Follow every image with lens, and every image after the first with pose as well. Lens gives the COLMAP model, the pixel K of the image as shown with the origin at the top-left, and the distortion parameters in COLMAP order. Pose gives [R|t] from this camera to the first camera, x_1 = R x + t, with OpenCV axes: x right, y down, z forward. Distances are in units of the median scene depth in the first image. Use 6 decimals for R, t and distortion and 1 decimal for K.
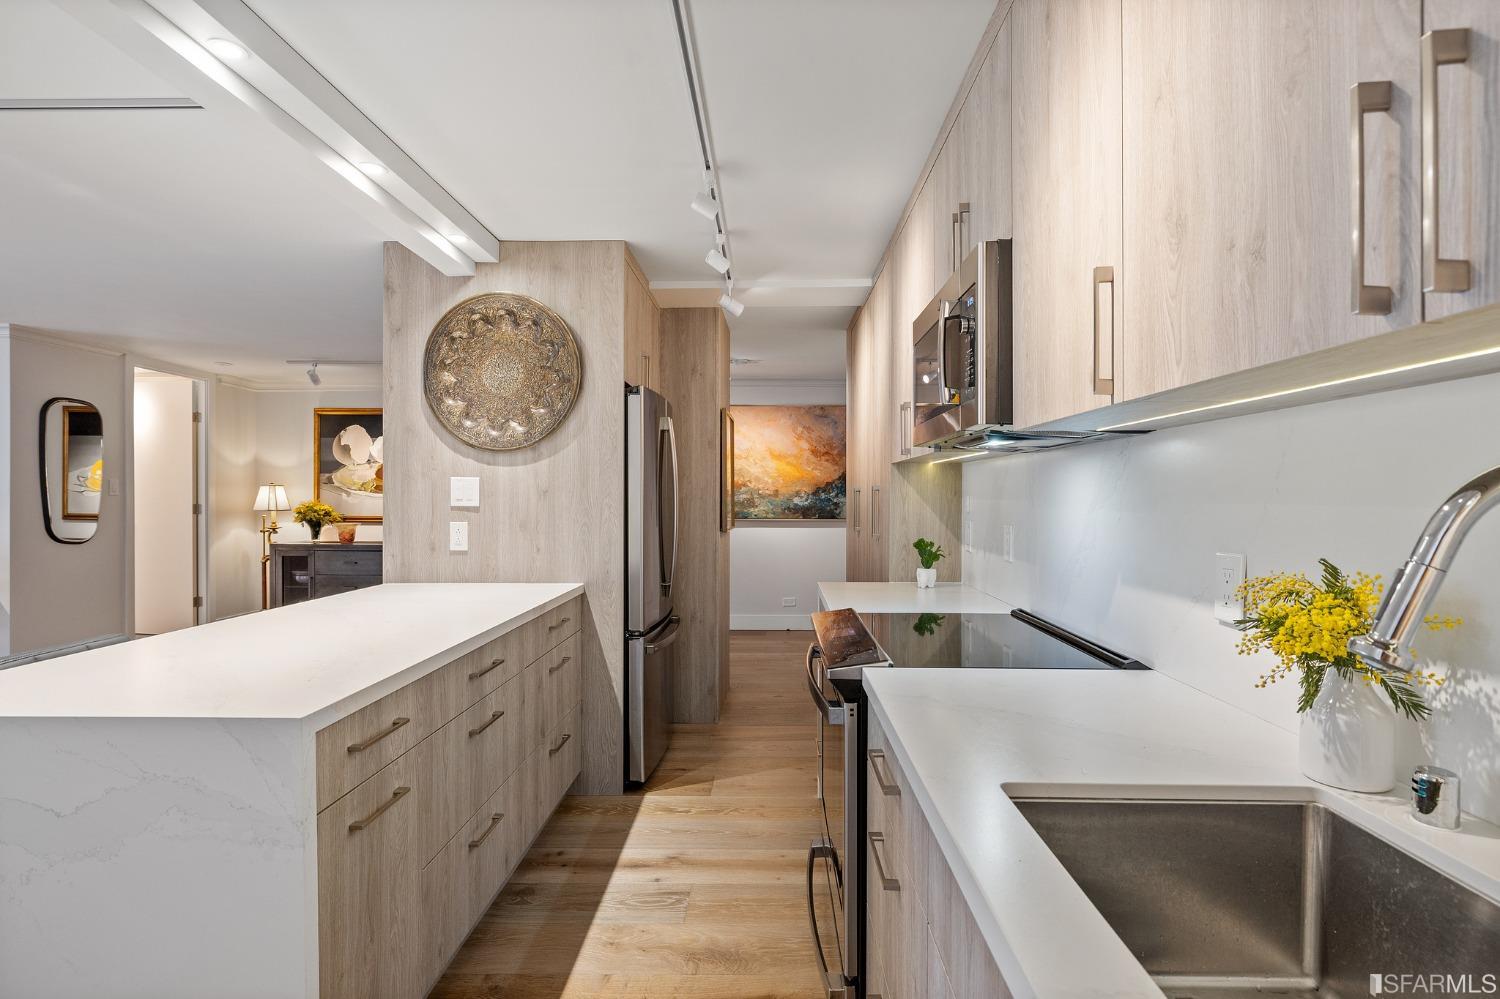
lens RADIAL K [[756.3, 0, 750.9], [0, 756.3, 498.3], [0, 0, 1]] dist [-0.002397, -0.000244]
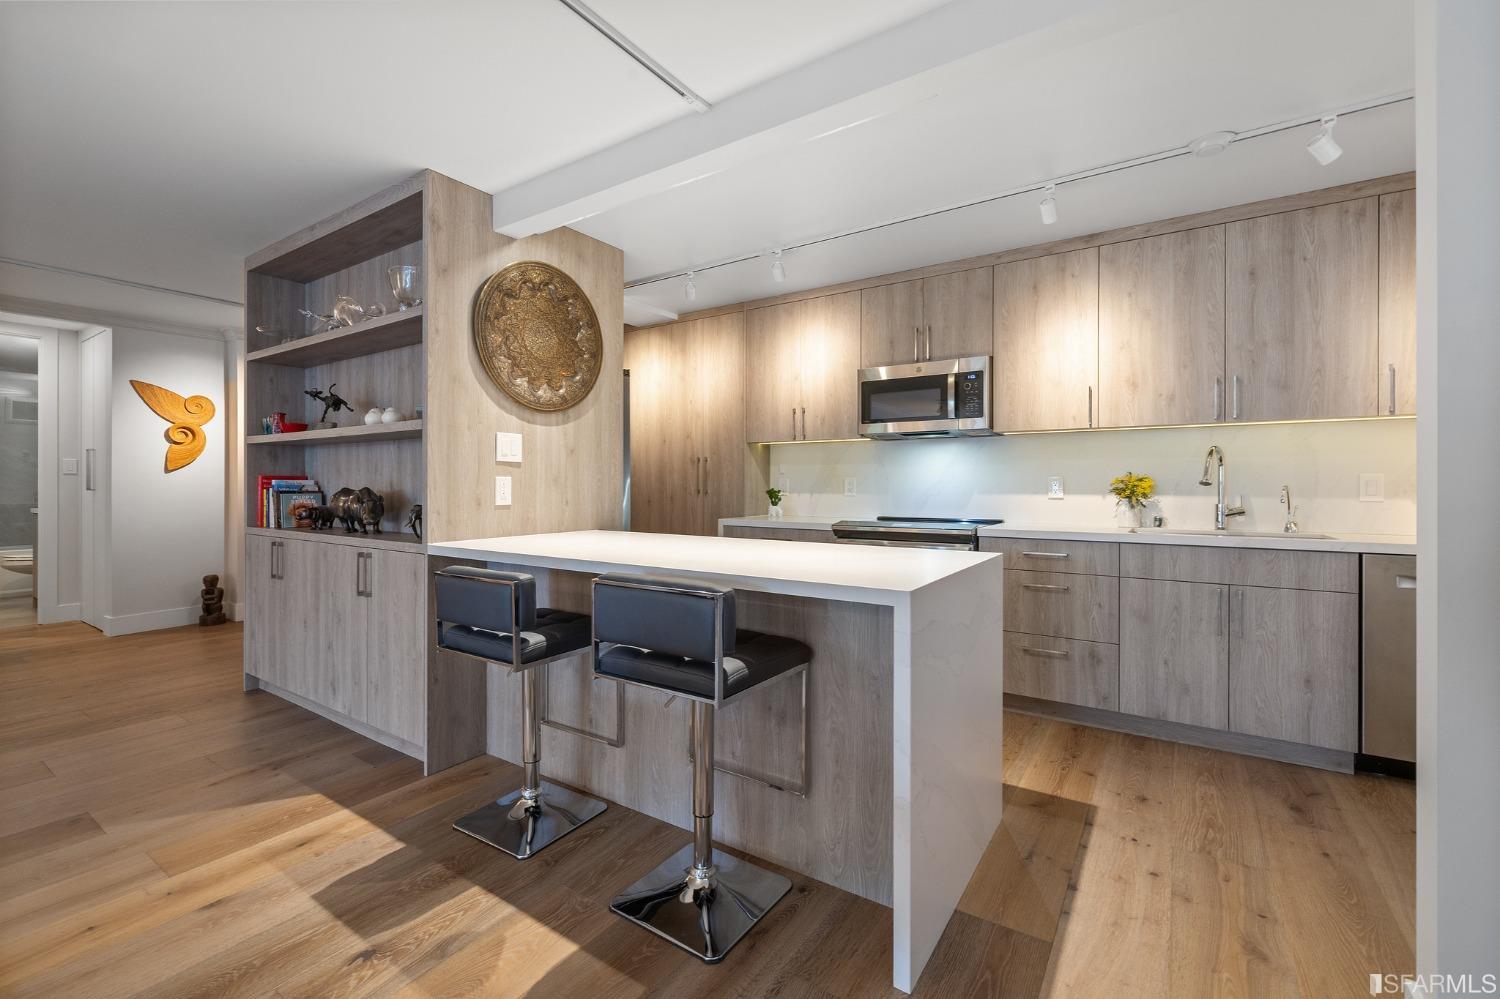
lens RADIAL K [[637.5, 0, 748.7], [0, 637.5, 489.4], [0, 0, 1]] dist [0.000027, -0.000117]
pose [[0.536020, -0.007254, 0.844174, -0.934807], [0.002338, 0.999972, 0.007108, 0.042822], [-0.844202, -0.001837, 0.536022, 0.263631]]
